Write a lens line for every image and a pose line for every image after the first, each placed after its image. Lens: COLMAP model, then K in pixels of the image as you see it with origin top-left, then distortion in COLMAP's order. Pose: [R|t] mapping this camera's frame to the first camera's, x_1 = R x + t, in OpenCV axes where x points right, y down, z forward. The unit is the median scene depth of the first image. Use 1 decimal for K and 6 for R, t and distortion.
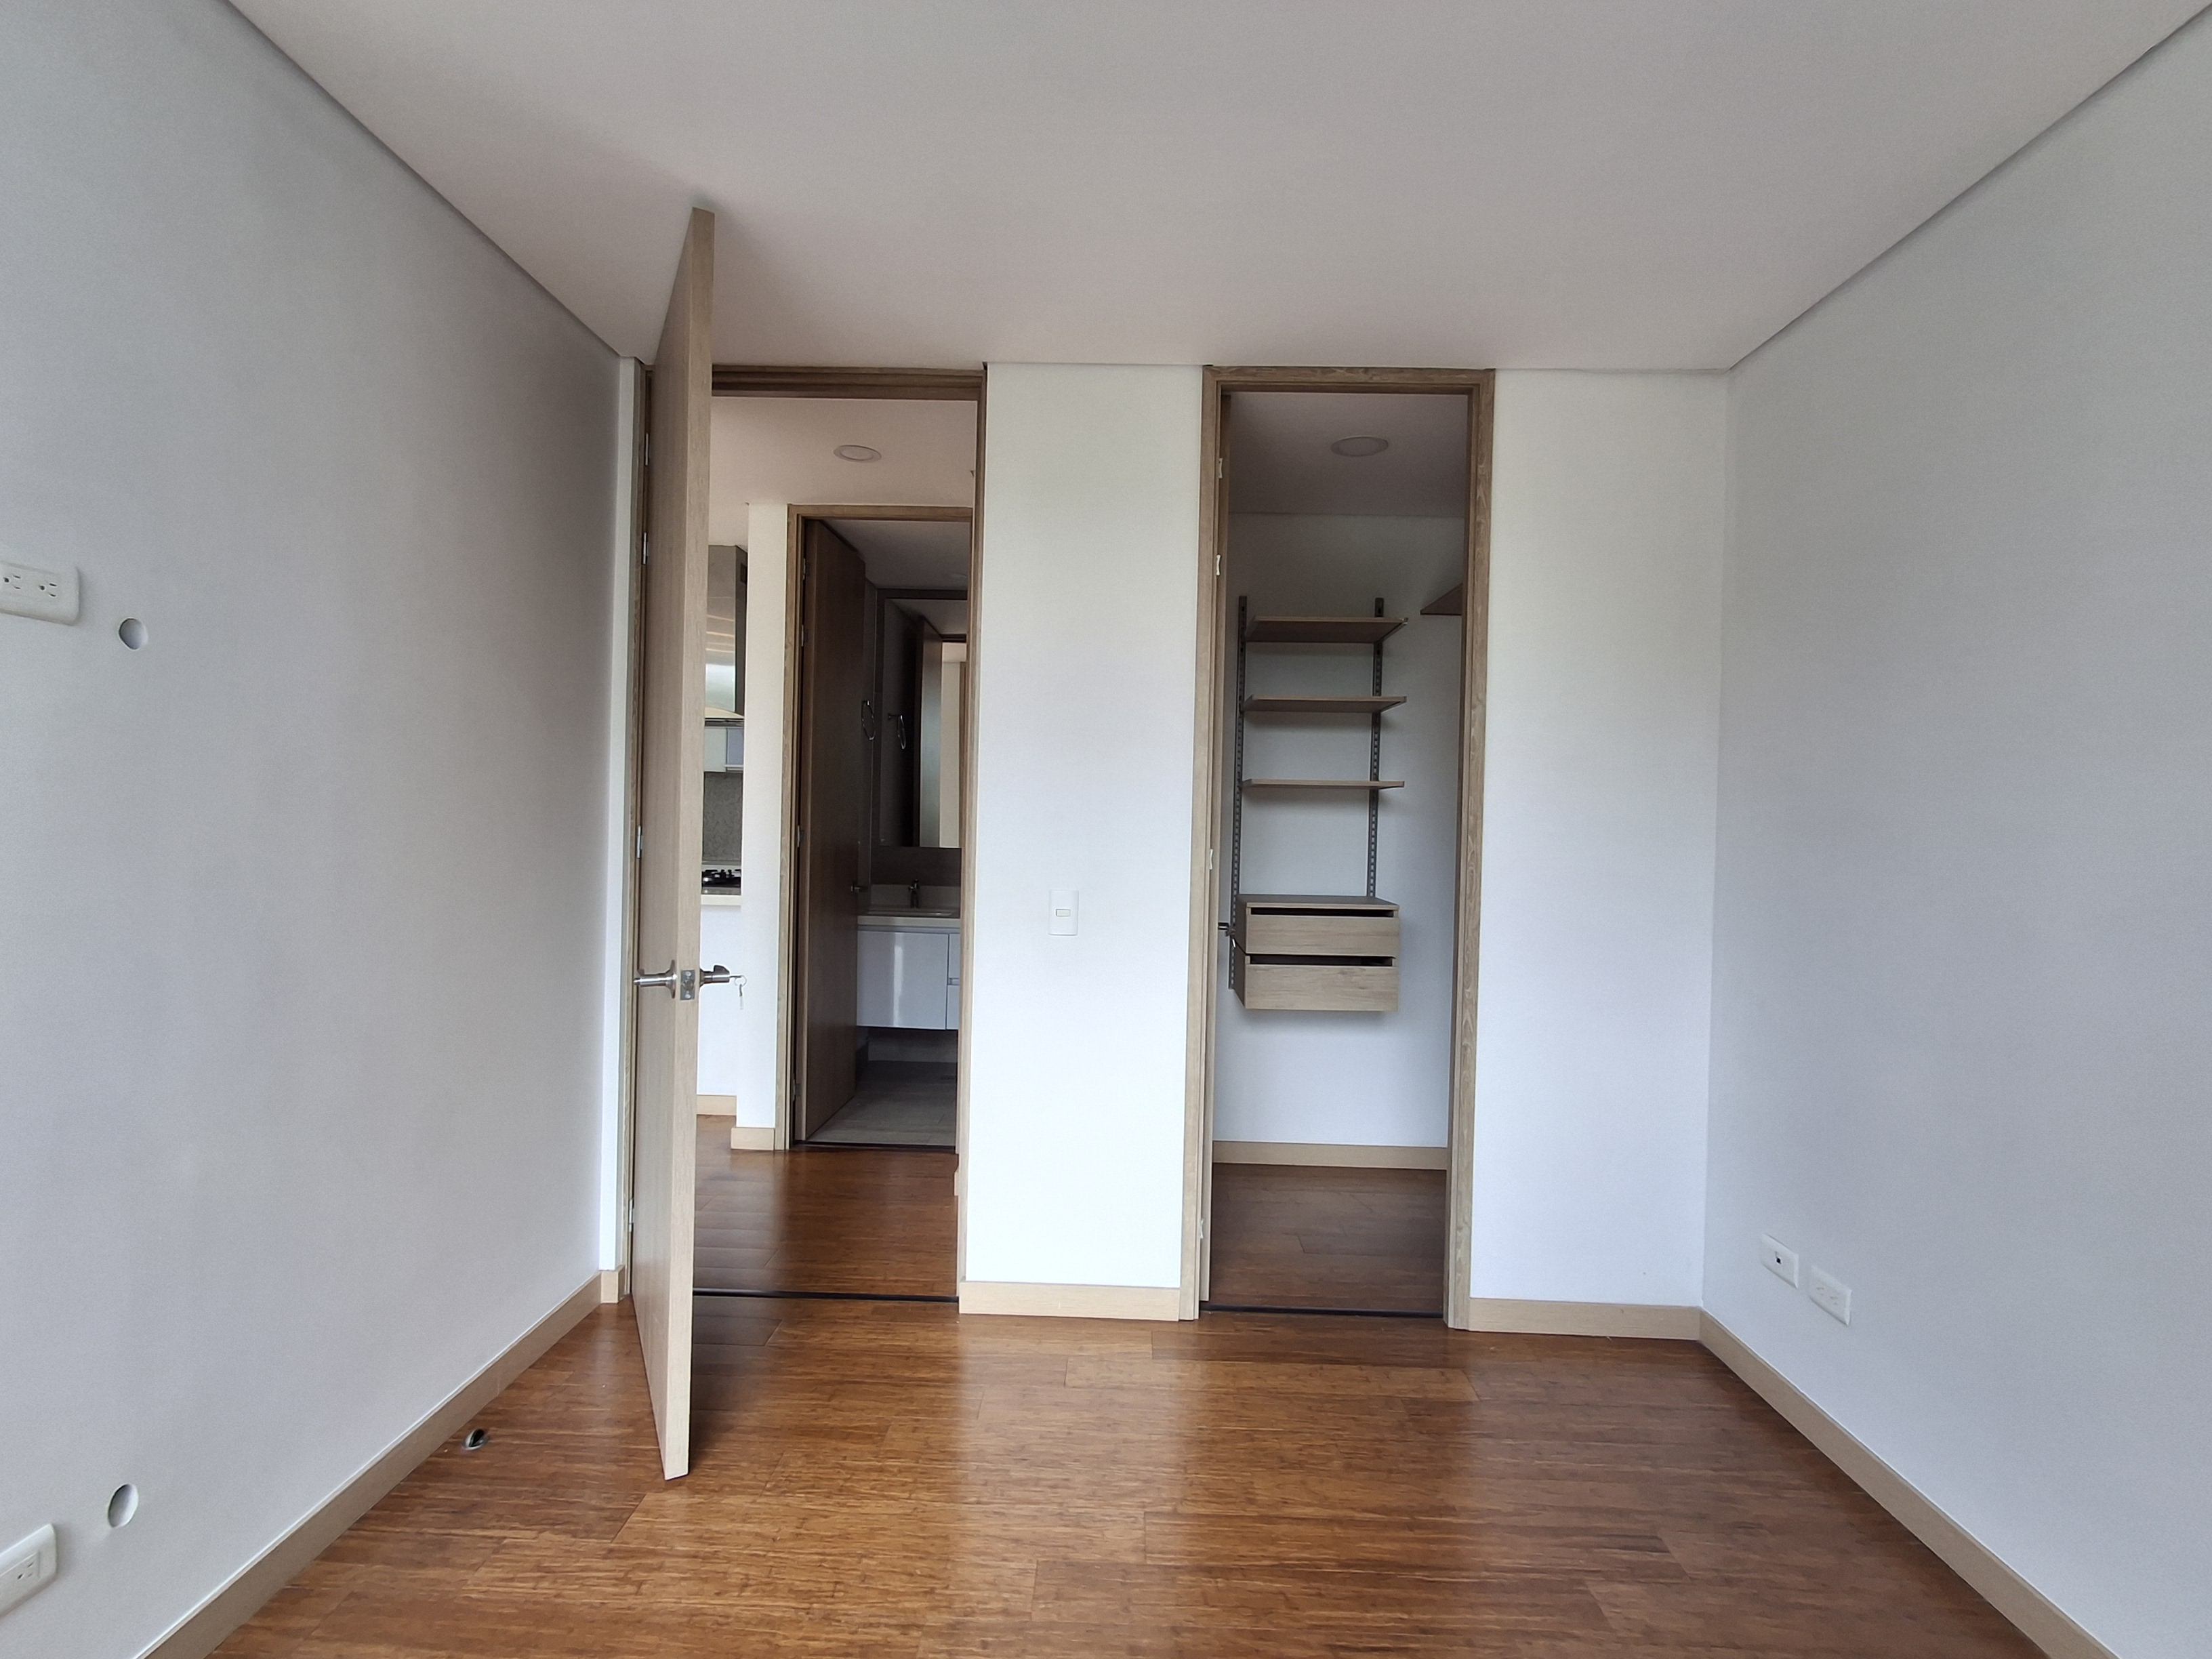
lens RADIAL K [[1016.9, 0, 1101.0], [0, 1016.9, 834.5], [0, 0, 1]] dist [0.001598, 0.003158]
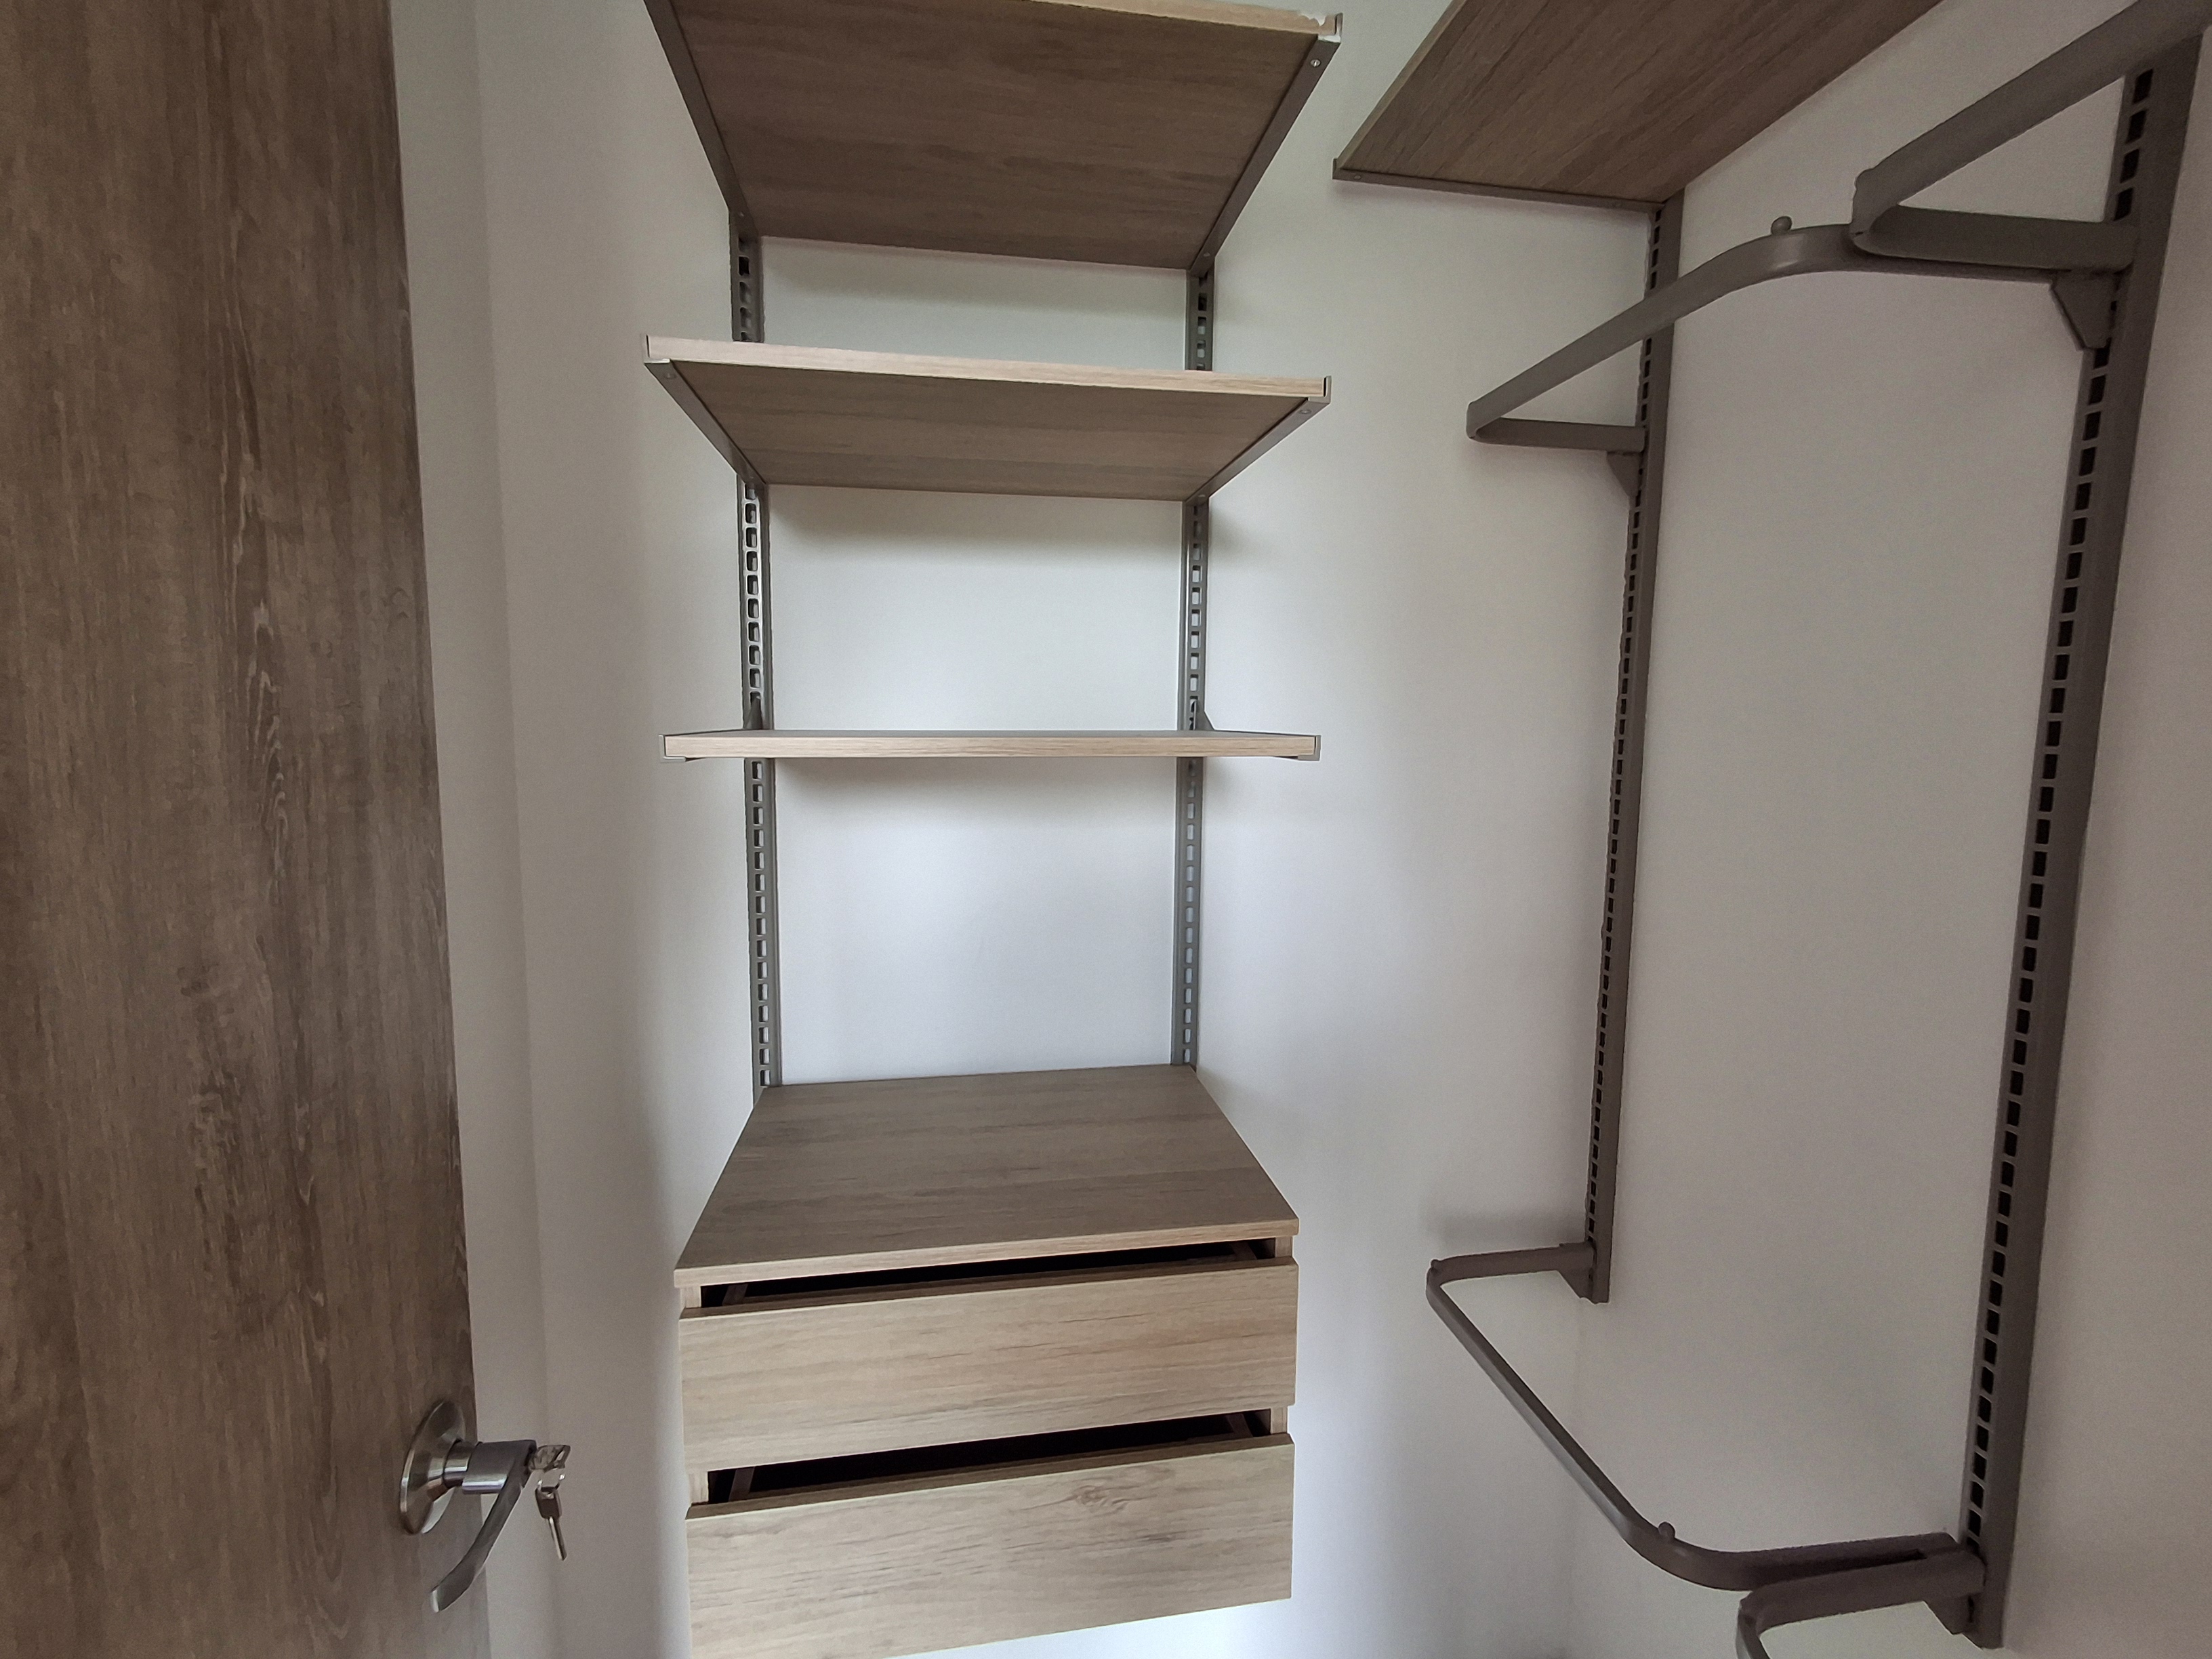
lens RADIAL K [[1016.9, 0, 1111.9], [0, 1016.9, 827.7], [0, 0, 1]] dist [0.001598, 0.003158]
pose [[0.982609, -0.033745, 0.182596, 0.183778], [0.013988, 0.994006, 0.108424, -0.052321], [-0.185160, -0.103985, 0.977191, 0.685834]]
